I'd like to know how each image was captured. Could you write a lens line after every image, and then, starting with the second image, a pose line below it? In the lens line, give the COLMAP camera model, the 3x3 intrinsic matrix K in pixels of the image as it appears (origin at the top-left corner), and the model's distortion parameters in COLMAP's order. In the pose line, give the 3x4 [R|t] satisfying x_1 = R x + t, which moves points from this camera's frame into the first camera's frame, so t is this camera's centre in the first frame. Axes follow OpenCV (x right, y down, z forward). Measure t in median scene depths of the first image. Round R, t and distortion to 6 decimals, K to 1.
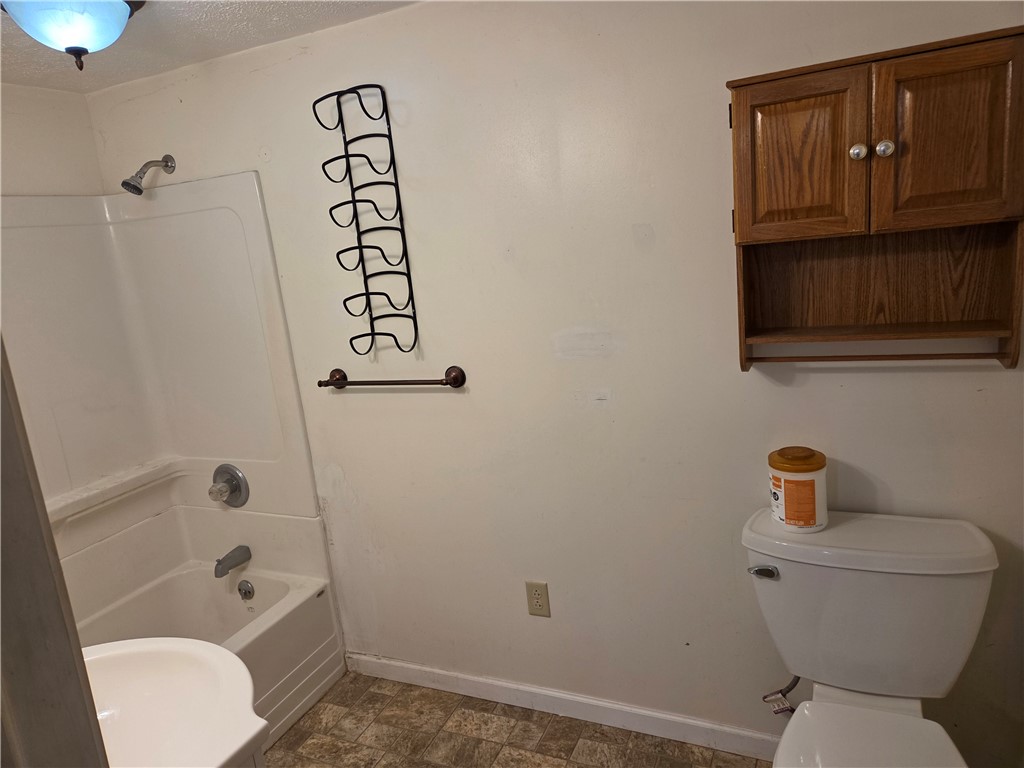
lens RADIAL K [[674.9, 0, 521.3], [0, 674.9, 381.4], [0, 0, 1]] dist [0.084735, -0.071932]
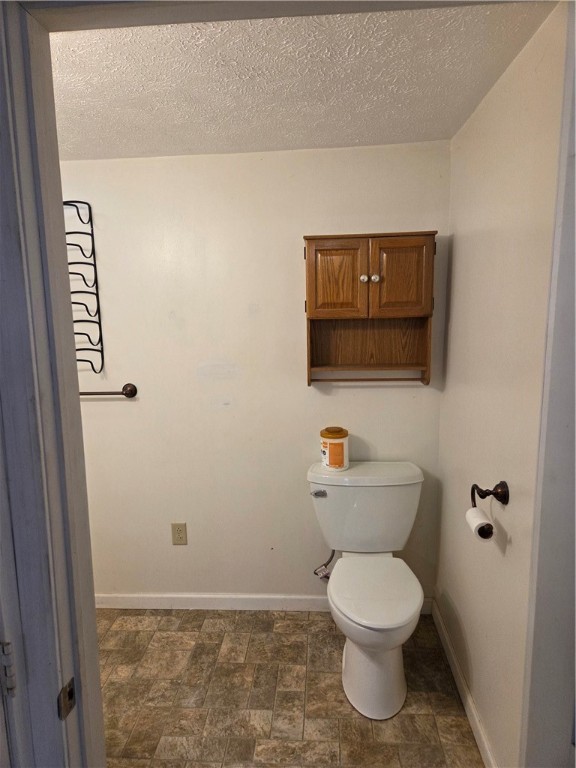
lens RADIAL K [[506.2, 0, 288.0], [0, 506.2, 384.0], [0, 0, 1]] dist [0.084735, -0.071932]
pose [[0.936944, 0.024972, 0.348585, -0.213351], [0.000003, 0.997443, -0.071464, 0.079630], [-0.349479, 0.066959, 0.934549, -0.282876]]
